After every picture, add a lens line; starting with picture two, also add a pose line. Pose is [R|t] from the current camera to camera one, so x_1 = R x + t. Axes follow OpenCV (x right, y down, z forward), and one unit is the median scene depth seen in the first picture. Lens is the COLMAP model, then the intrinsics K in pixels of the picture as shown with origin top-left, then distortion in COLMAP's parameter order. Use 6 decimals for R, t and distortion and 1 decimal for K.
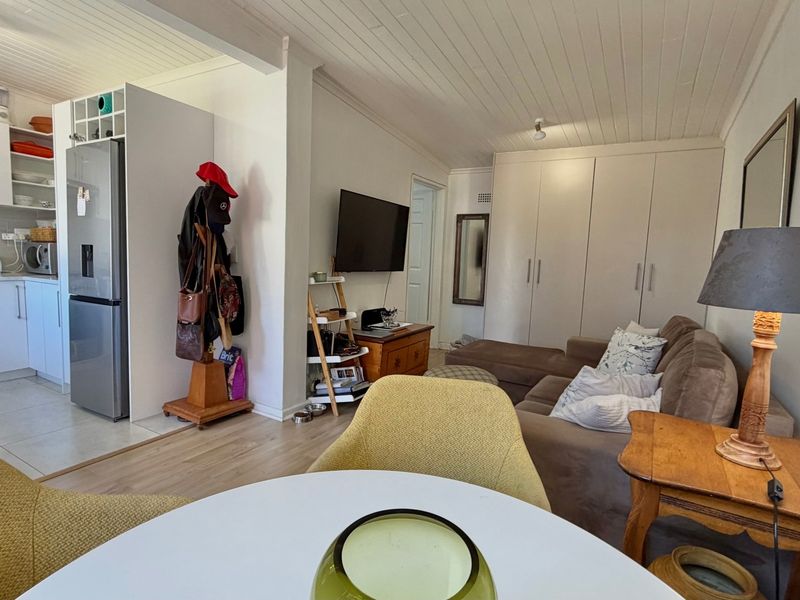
lens RADIAL K [[427.5, 0, 396.9], [0, 427.5, 302.0], [0, 0, 1]] dist [-0.004760, -0.000480]
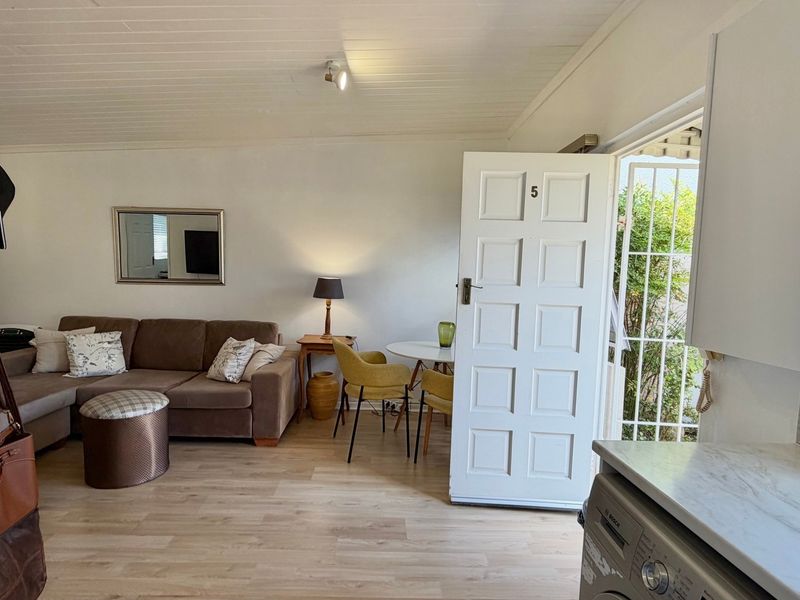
lens RADIAL K [[424.8, 0, 396.6], [0, 424.8, 300.6], [0, 0, 1]] dist [0.000491, 0.000359]
pose [[-0.539419, -0.114531, 0.834212, -0.811109], [0.024325, 0.988173, 0.151398, -0.161274], [-0.841686, 0.101960, -0.530254, 0.768285]]
